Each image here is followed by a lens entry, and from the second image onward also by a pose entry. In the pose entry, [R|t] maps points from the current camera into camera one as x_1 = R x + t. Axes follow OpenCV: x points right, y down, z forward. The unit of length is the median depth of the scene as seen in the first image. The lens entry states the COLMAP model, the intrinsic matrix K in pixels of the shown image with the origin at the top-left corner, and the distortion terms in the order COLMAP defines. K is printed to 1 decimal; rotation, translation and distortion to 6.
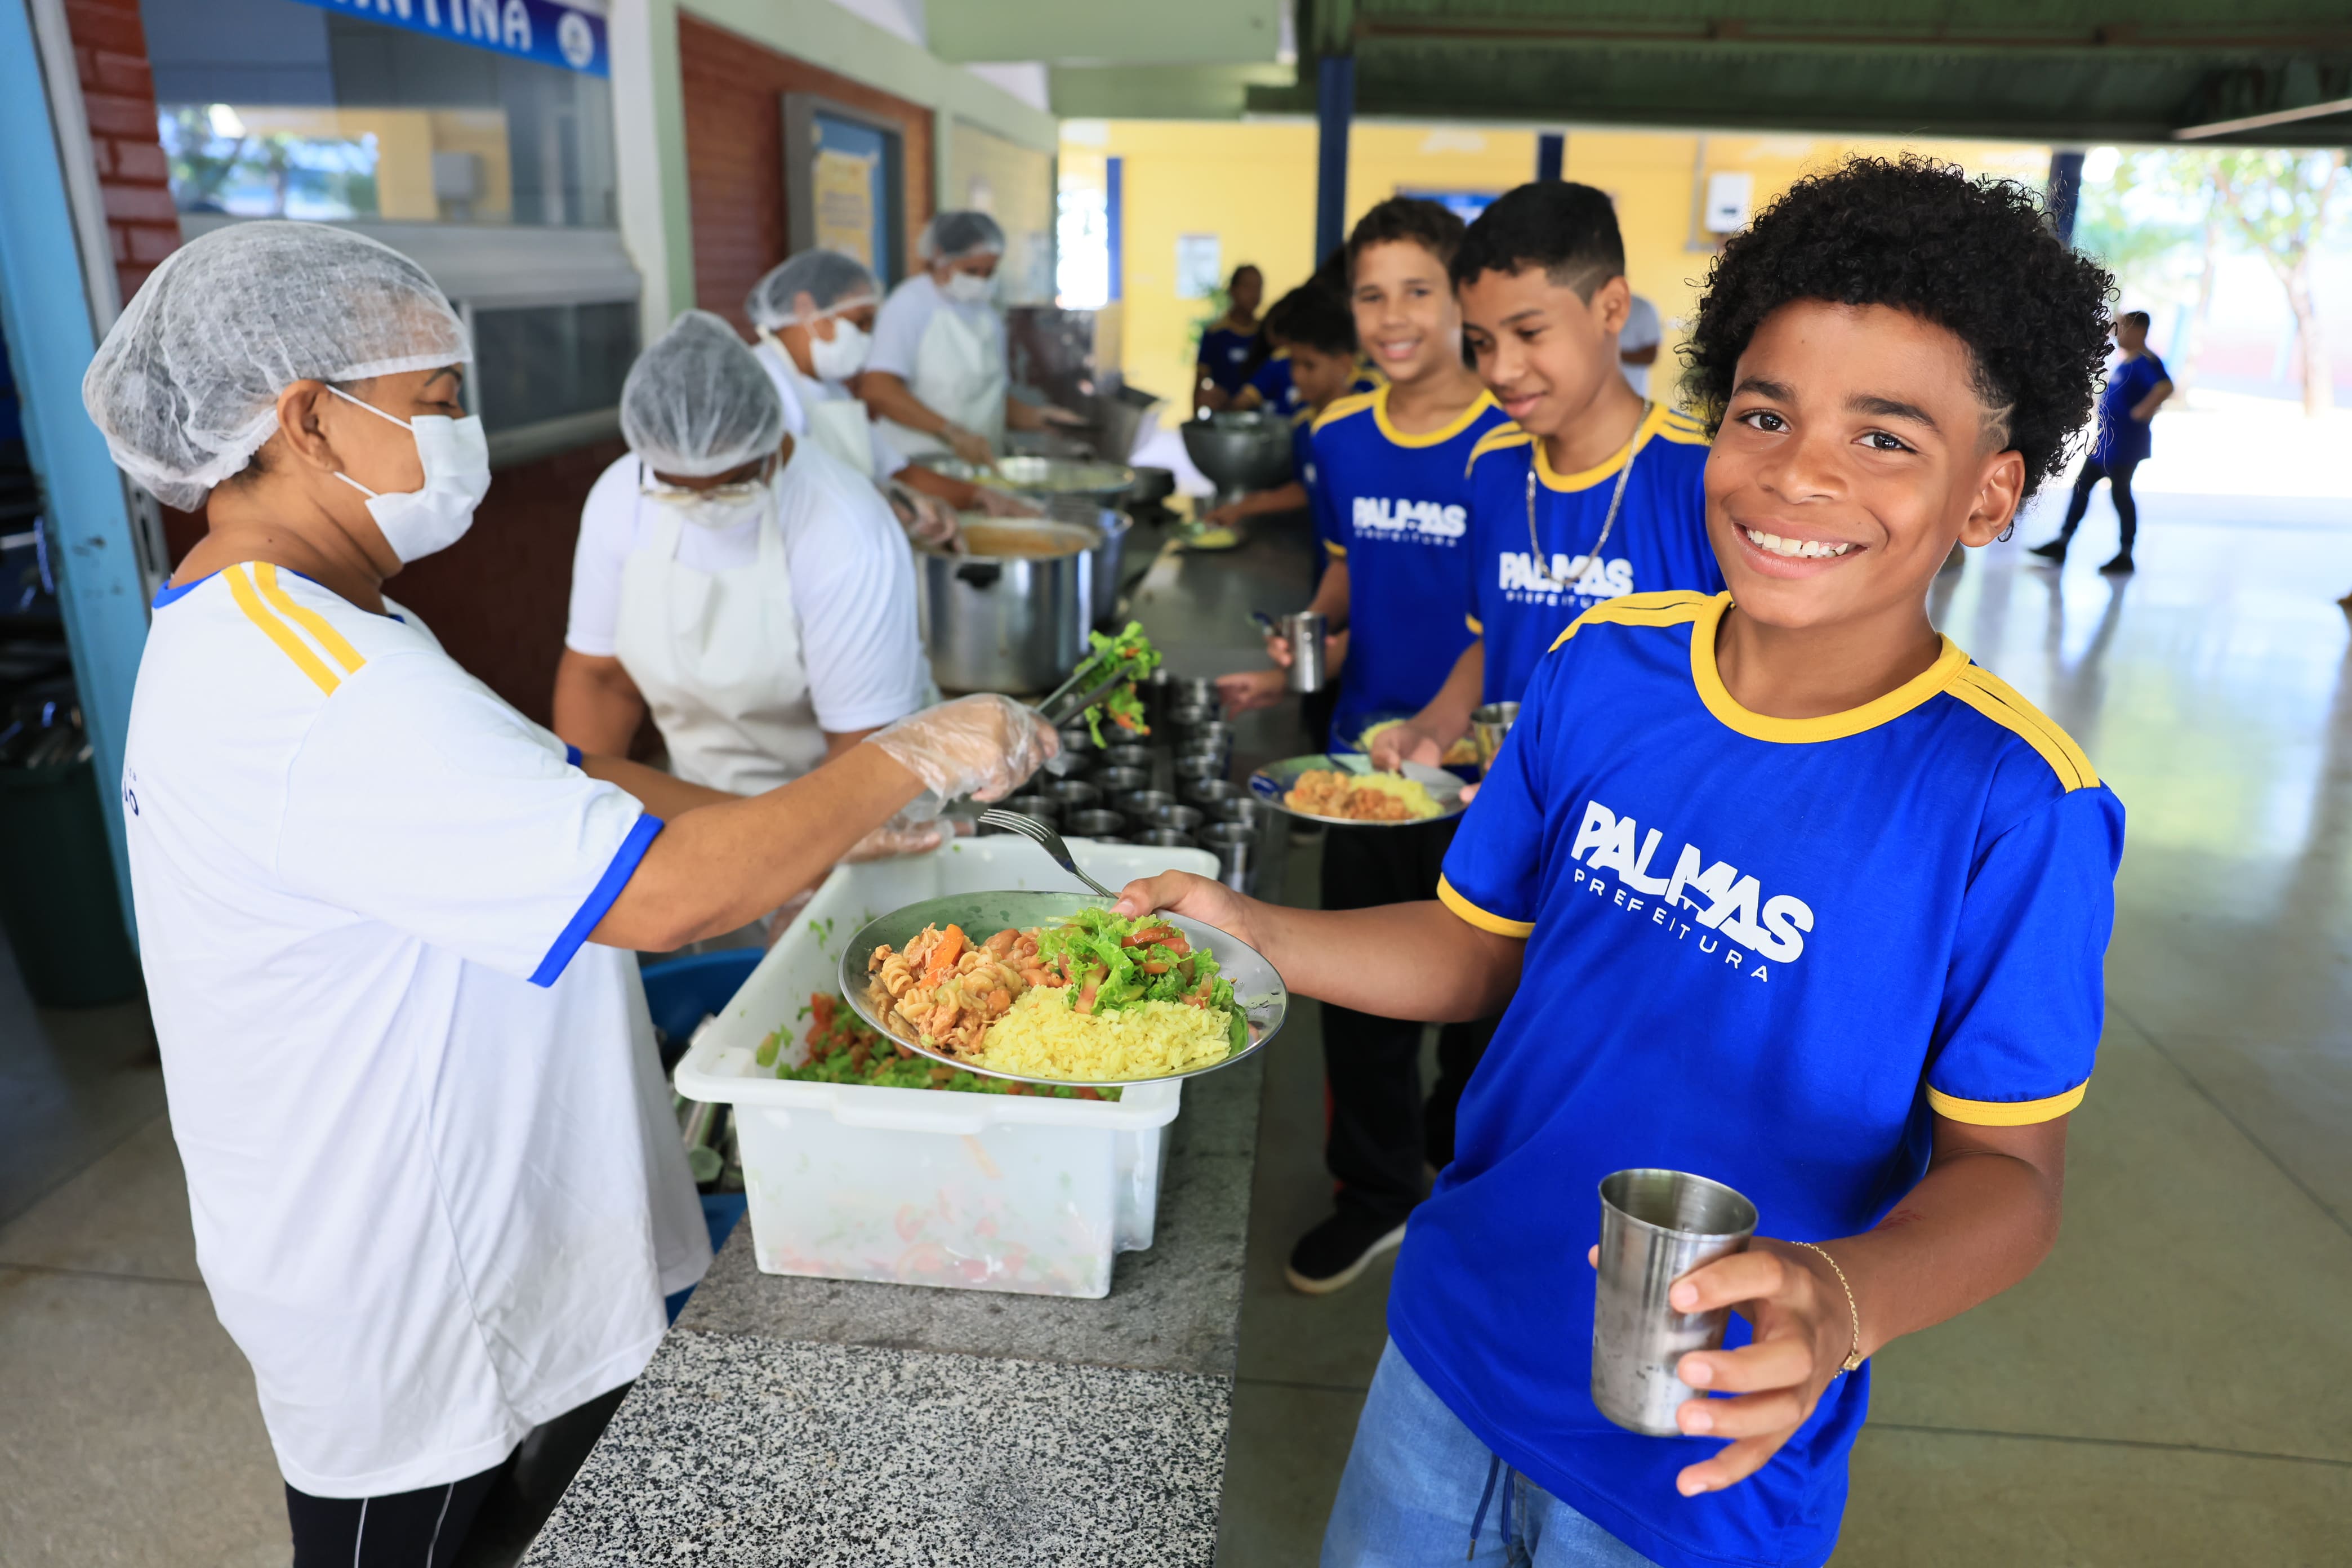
lens RADIAL K [[1600.3, 0, 1169.7], [0, 1600.3, 779.6], [0, 0, 1]] dist [-0.113809, 0.090470]
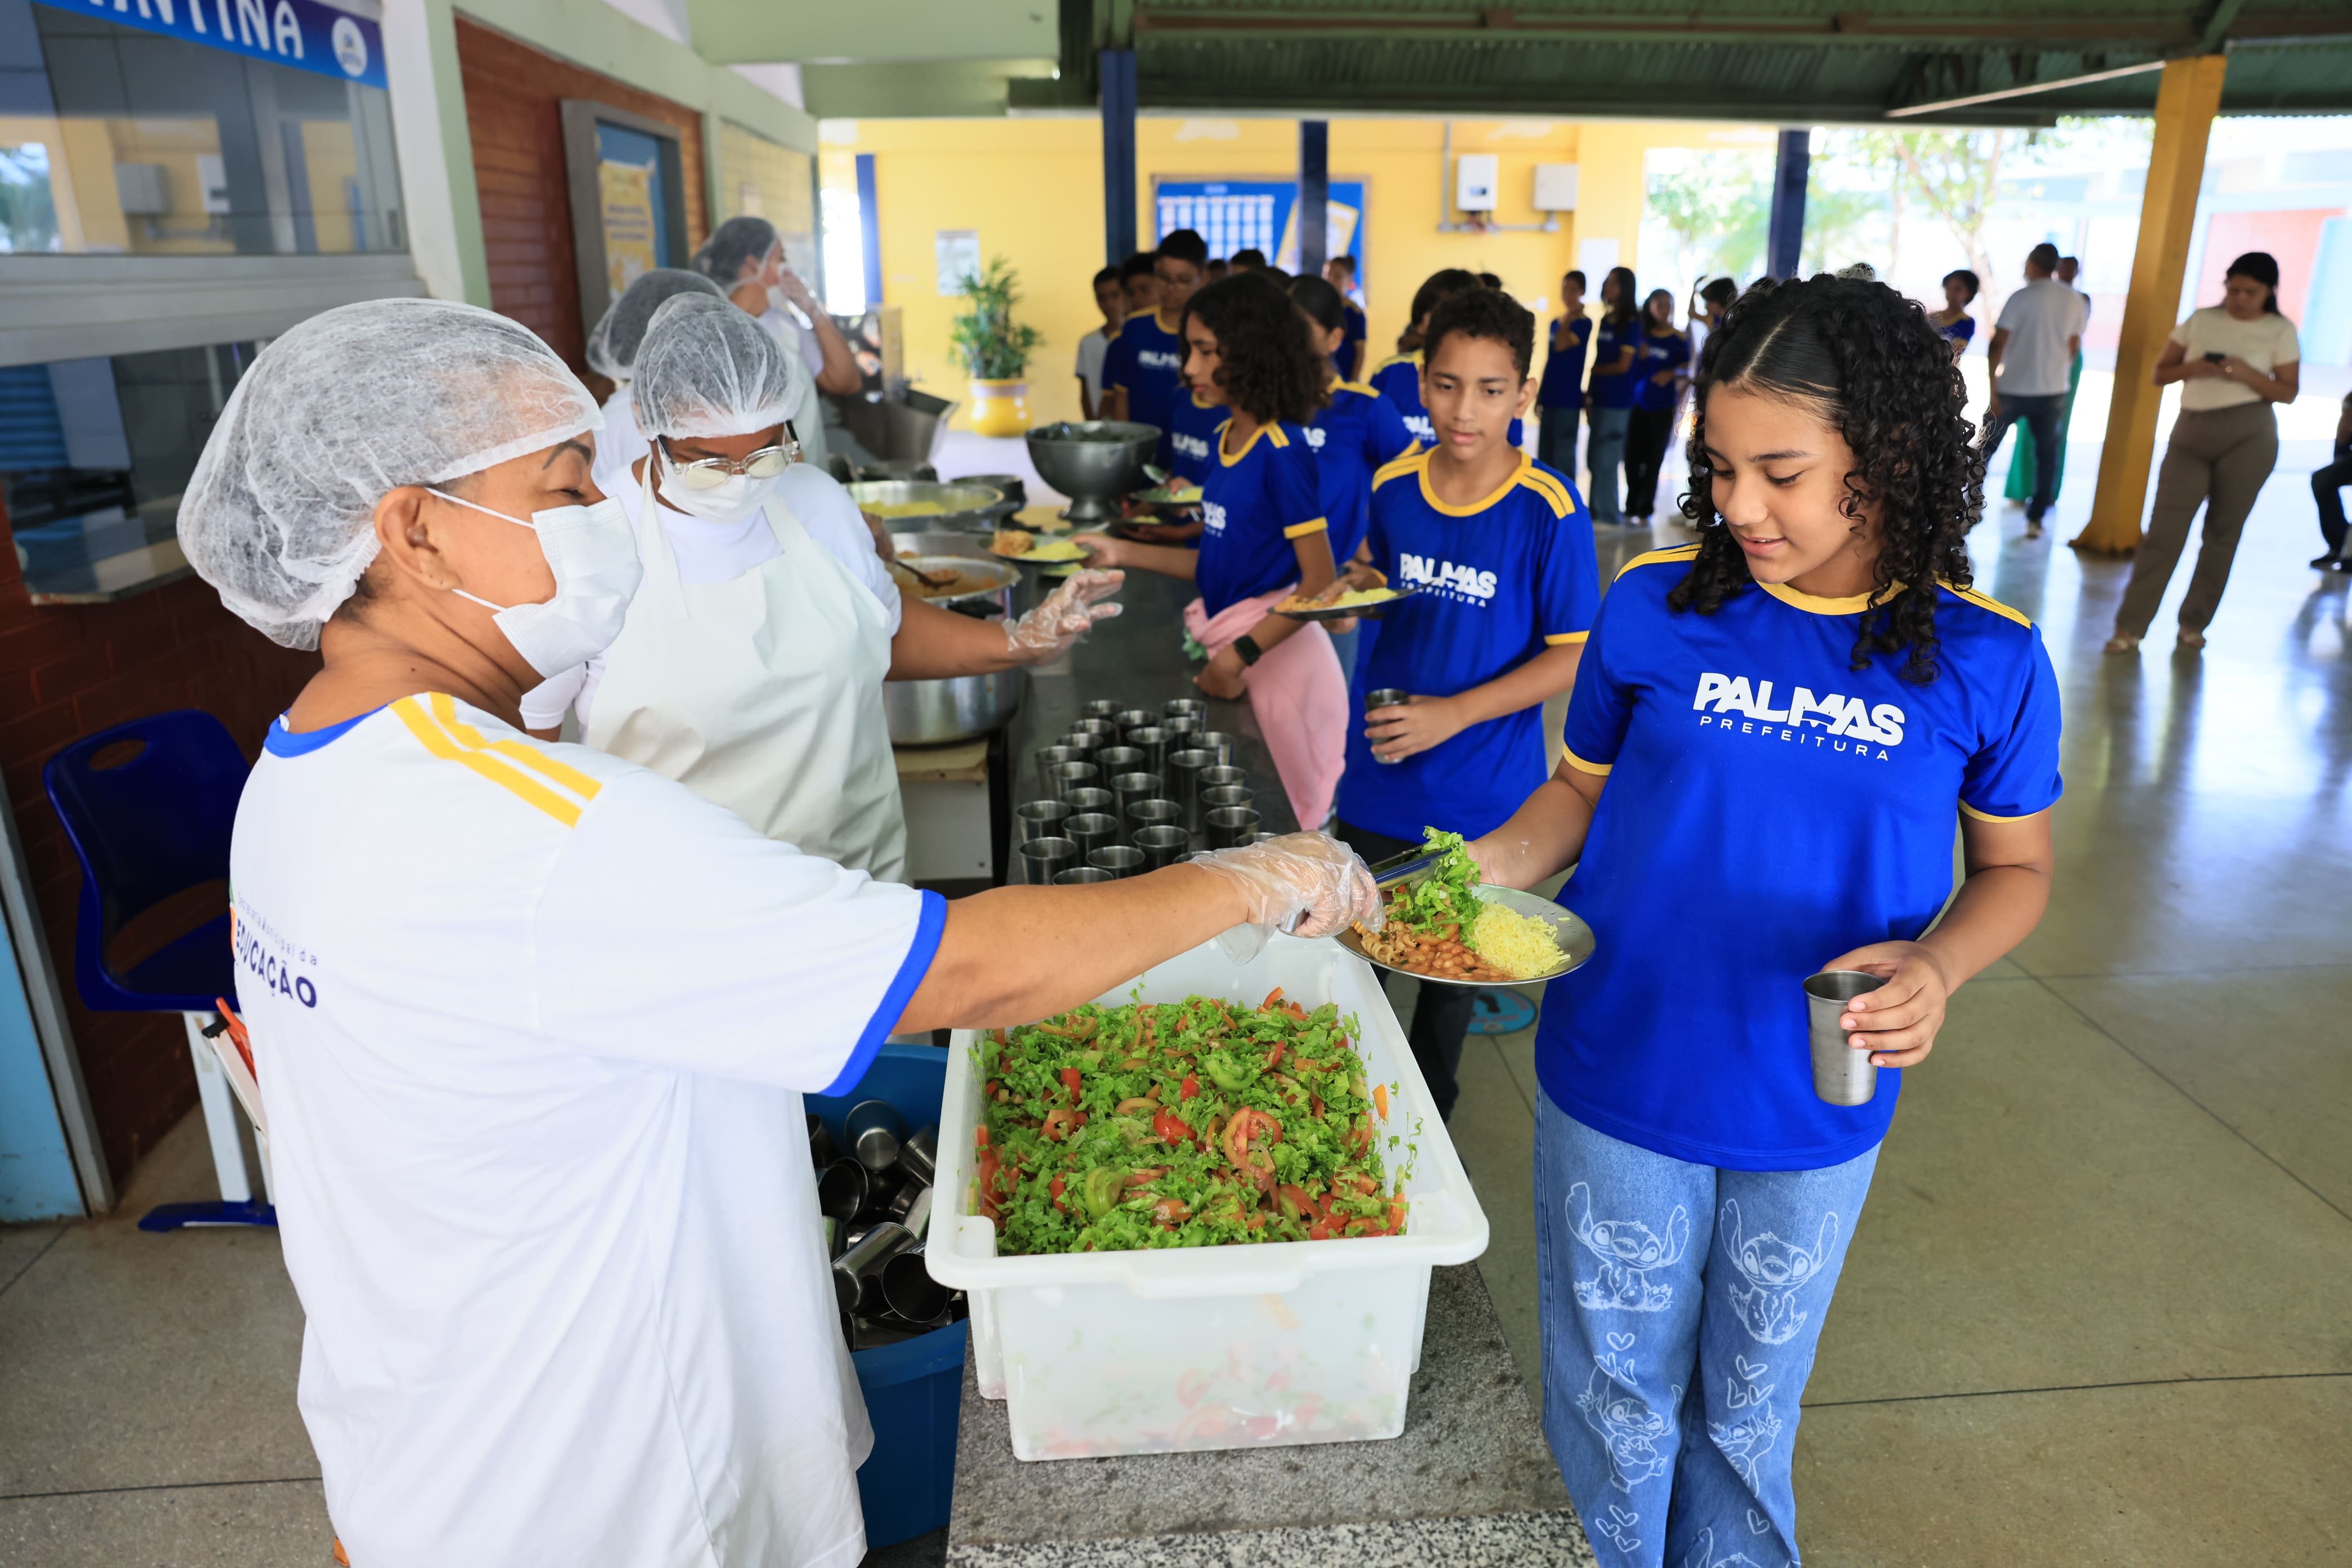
lens RADIAL K [[1600.3, 0, 1169.7], [0, 1600.3, 779.6], [0, 0, 1]] dist [-0.113809, 0.090470]
pose [[0.986204, -0.076327, 0.146884, -0.293424], [0.075386, 0.997083, 0.011972, -0.082186], [-0.147369, -0.000734, 0.989081, 0.110950]]
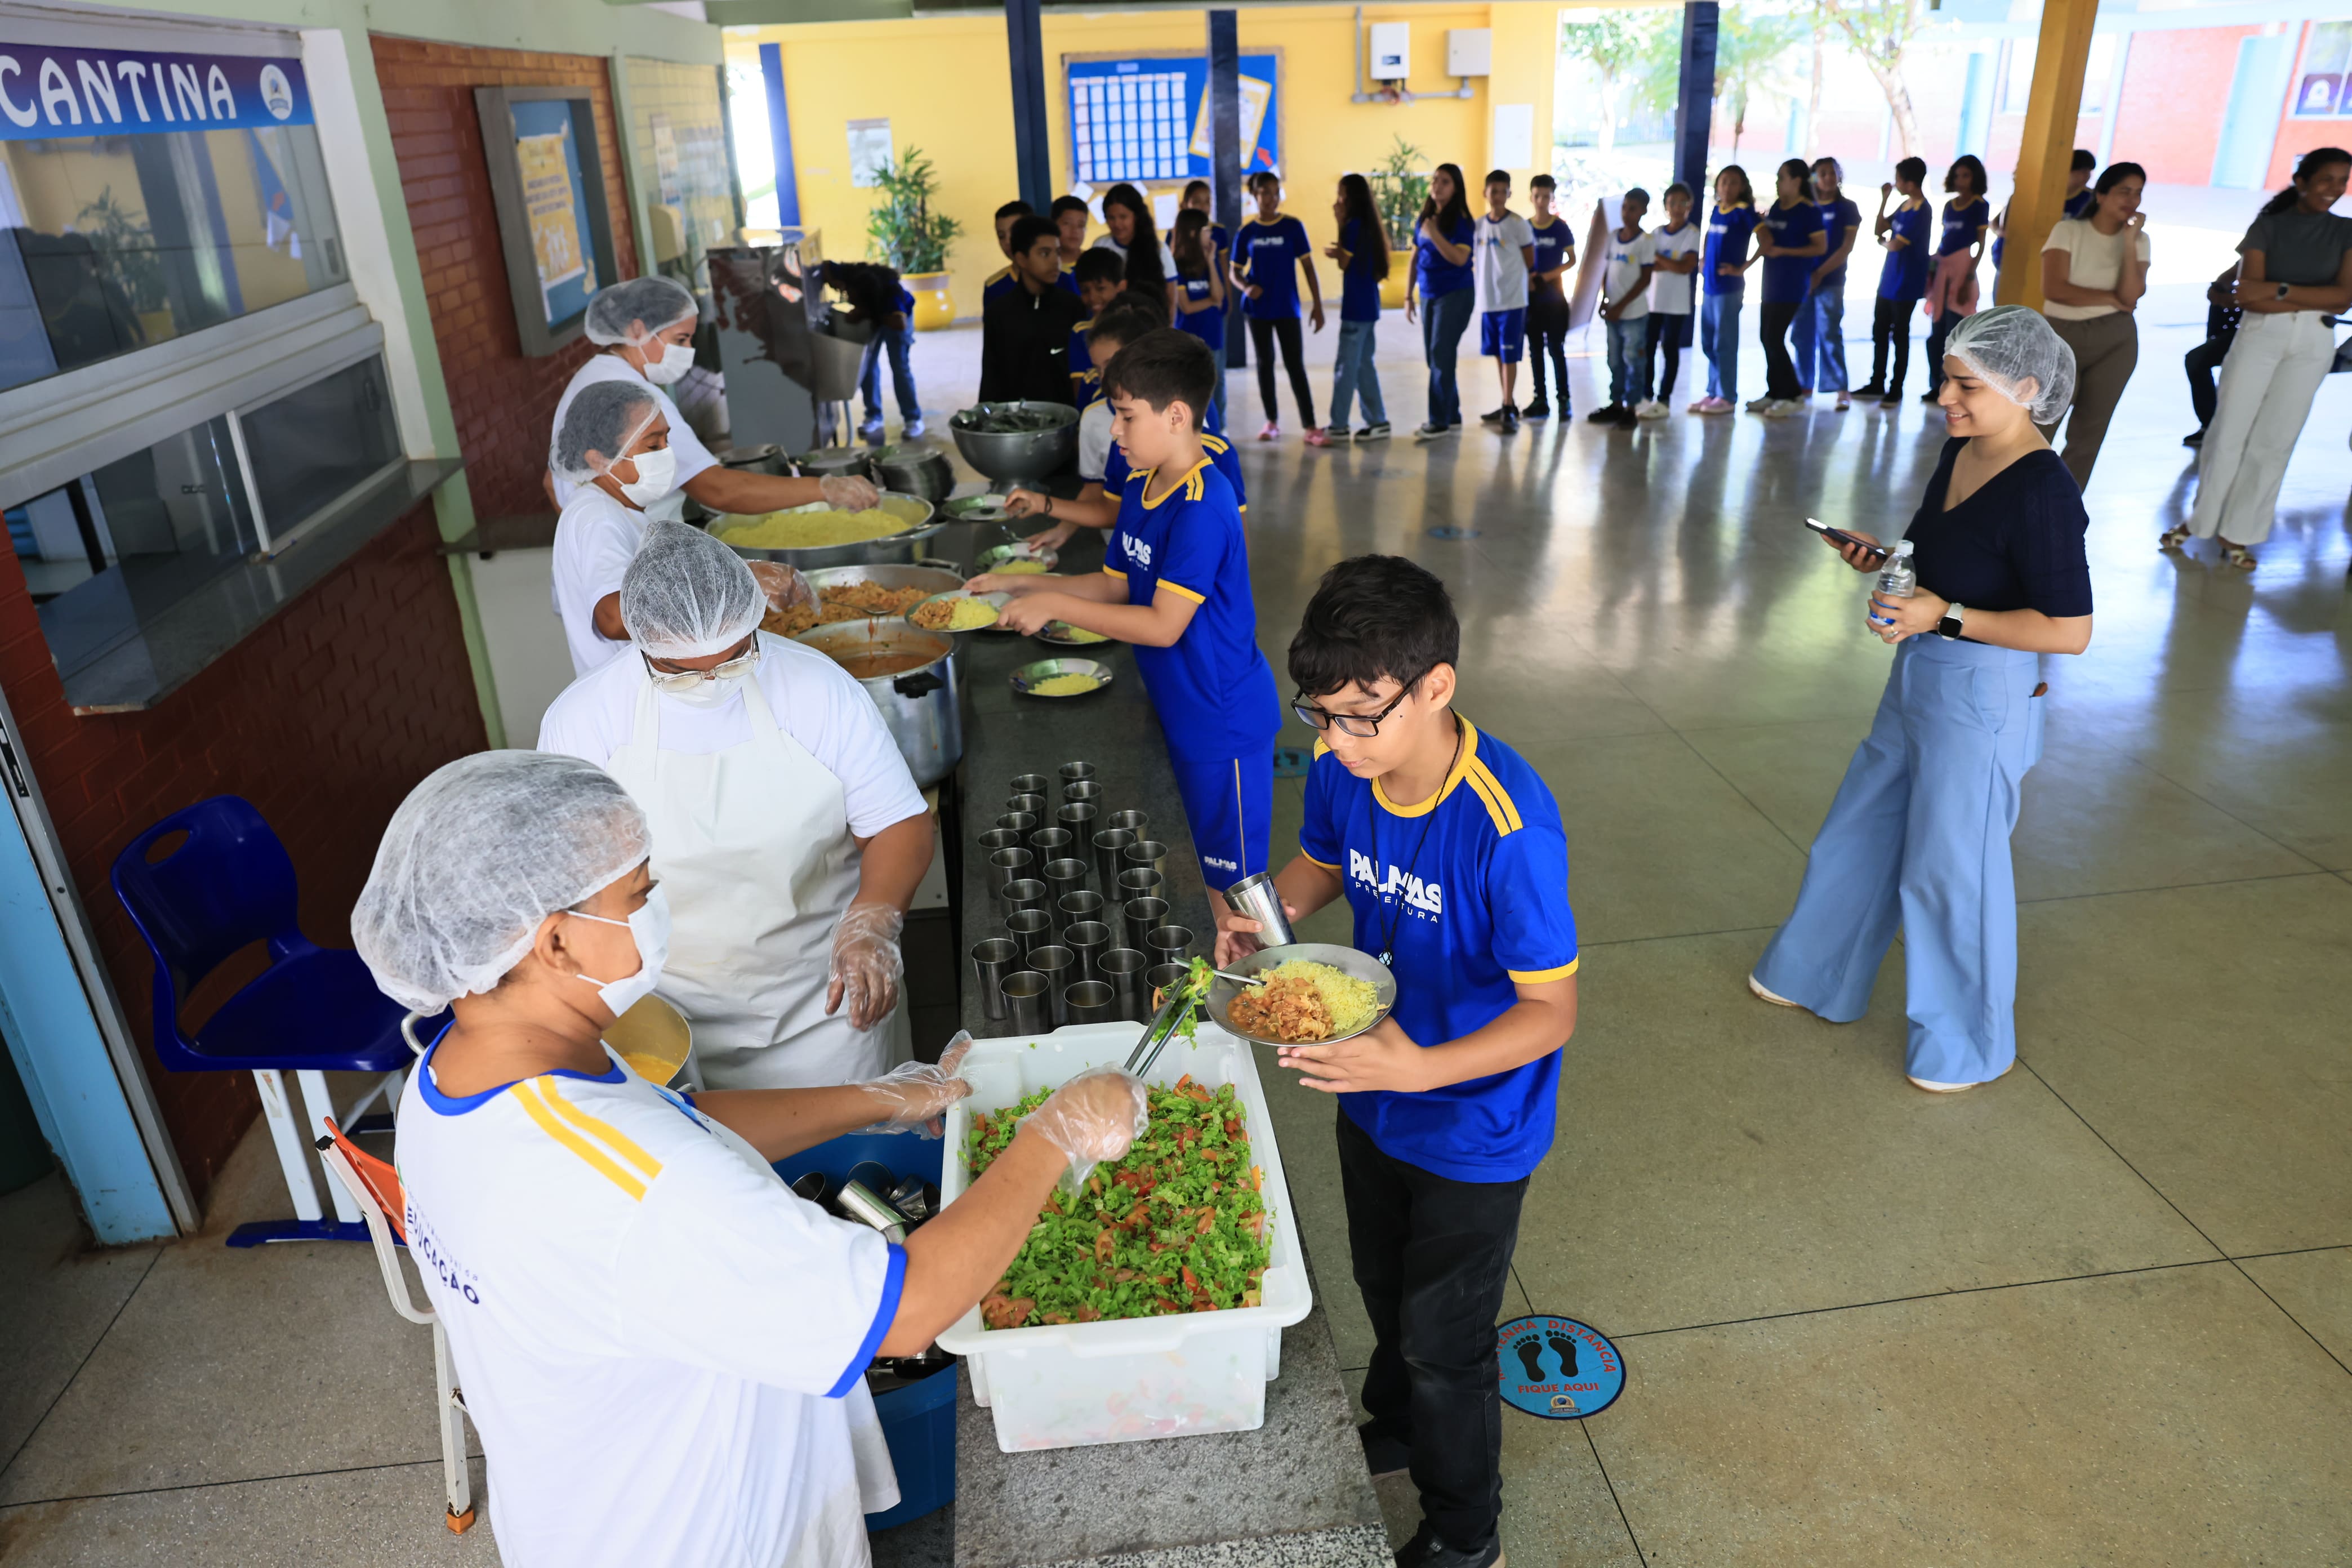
lens RADIAL K [[1598.6, 0, 1164.7], [0, 1598.6, 786.9], [0, 0, 1]] dist [-0.113763, 0.086929]
pose [[0.976461, -0.136783, 0.166774, -0.276791], [0.118336, 0.986177, 0.115977, -0.419184], [-0.180333, -0.093512, 0.979150, -0.230589]]
